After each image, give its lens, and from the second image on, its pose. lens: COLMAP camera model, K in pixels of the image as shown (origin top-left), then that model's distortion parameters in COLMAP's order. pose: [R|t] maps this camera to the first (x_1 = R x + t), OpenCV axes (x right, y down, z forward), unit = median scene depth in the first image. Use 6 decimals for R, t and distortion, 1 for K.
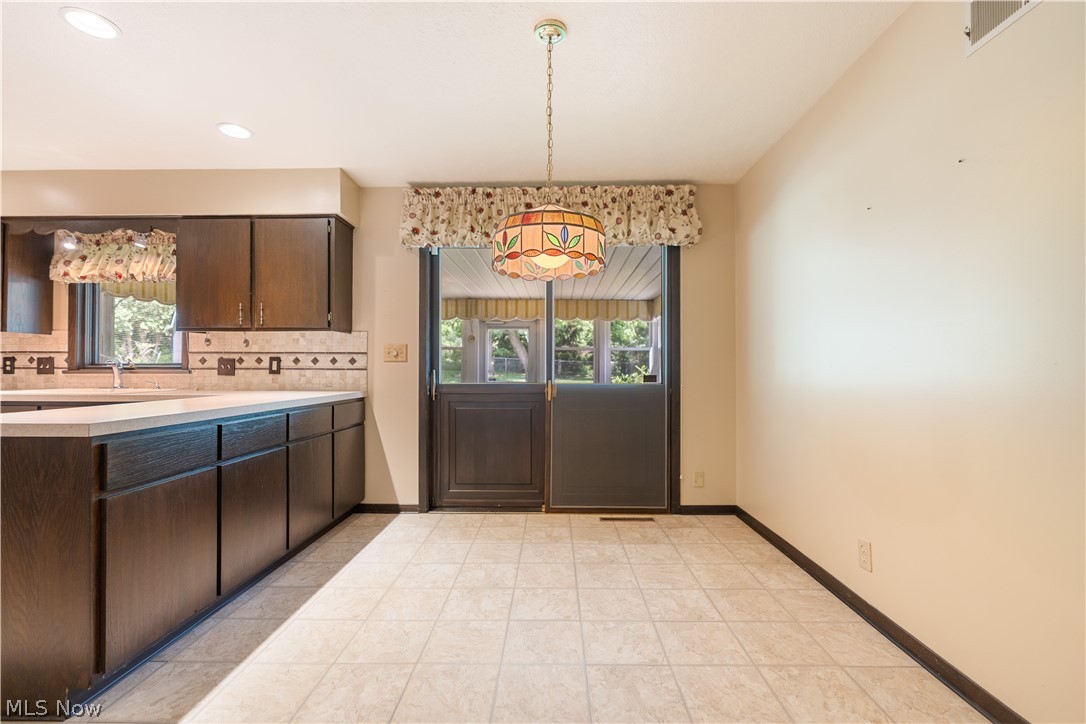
lens RADIAL K [[493.0, 0, 542.7], [0, 493.0, 365.7], [0, 0, 1]] dist [-0.001907, 0.000692]
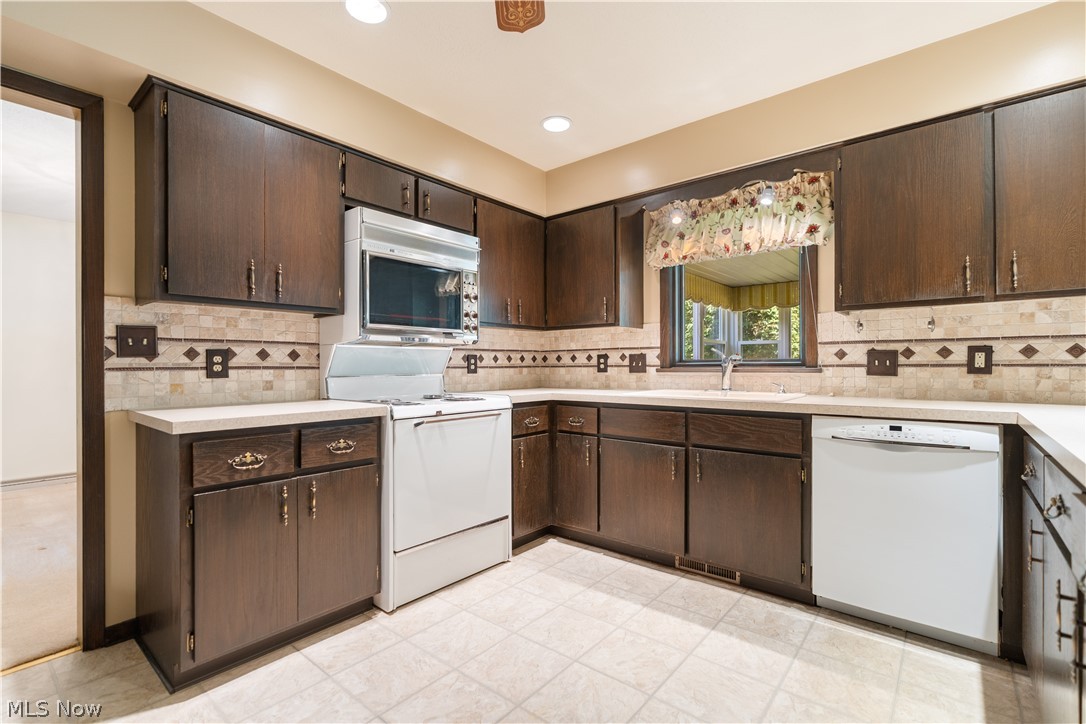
lens RADIAL K [[493.0, 0, 542.7], [0, 493.0, 365.7], [0, 0, 1]] dist [-0.001907, 0.000692]
pose [[0.779557, -0.005028, -0.626311, -0.587148], [0.008706, 0.999958, 0.002808, 0.000494], [0.626271, -0.007641, 0.779568, 0.190302]]
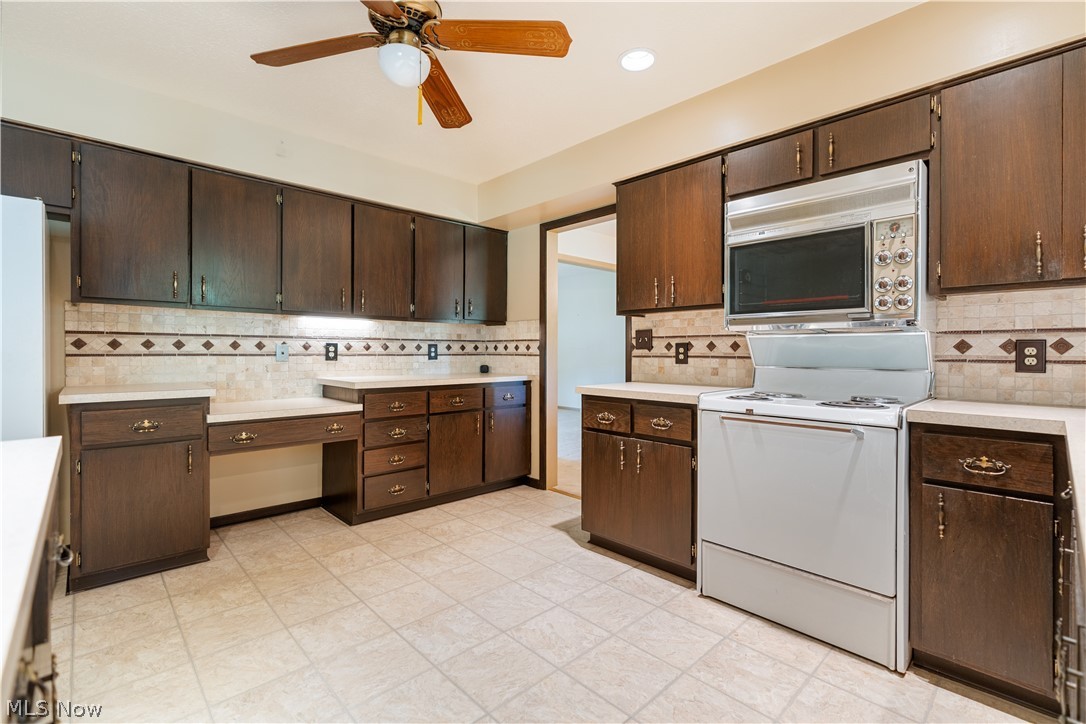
lens RADIAL K [[488.1, 0, 545.4], [0, 488.1, 352.6], [0, 0, 1]] dist [-0.000950, 0.000032]
pose [[-0.710787, -0.001884, -0.703404, -0.537242], [-0.000591, 0.999998, -0.002082, -0.003122], [0.703407, -0.001064, -0.710787, 0.827562]]
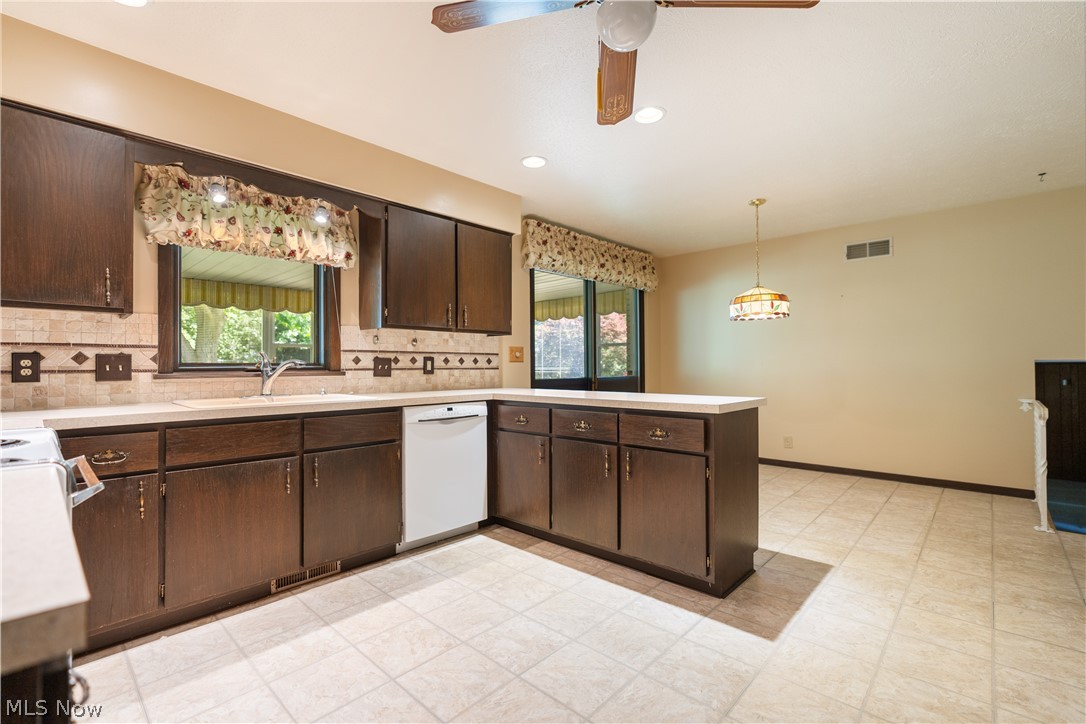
lens RADIAL K [[482.4, 0, 550.9], [0, 482.4, 363.4], [0, 0, 1]] dist [-0.003688, 0.000208]
pose [[0.662518, -0.001025, 0.749045, -1.113969], [0.001857, 0.999998, -0.000274, -0.003721], [-0.749043, 0.001572, 0.662519, 0.175123]]
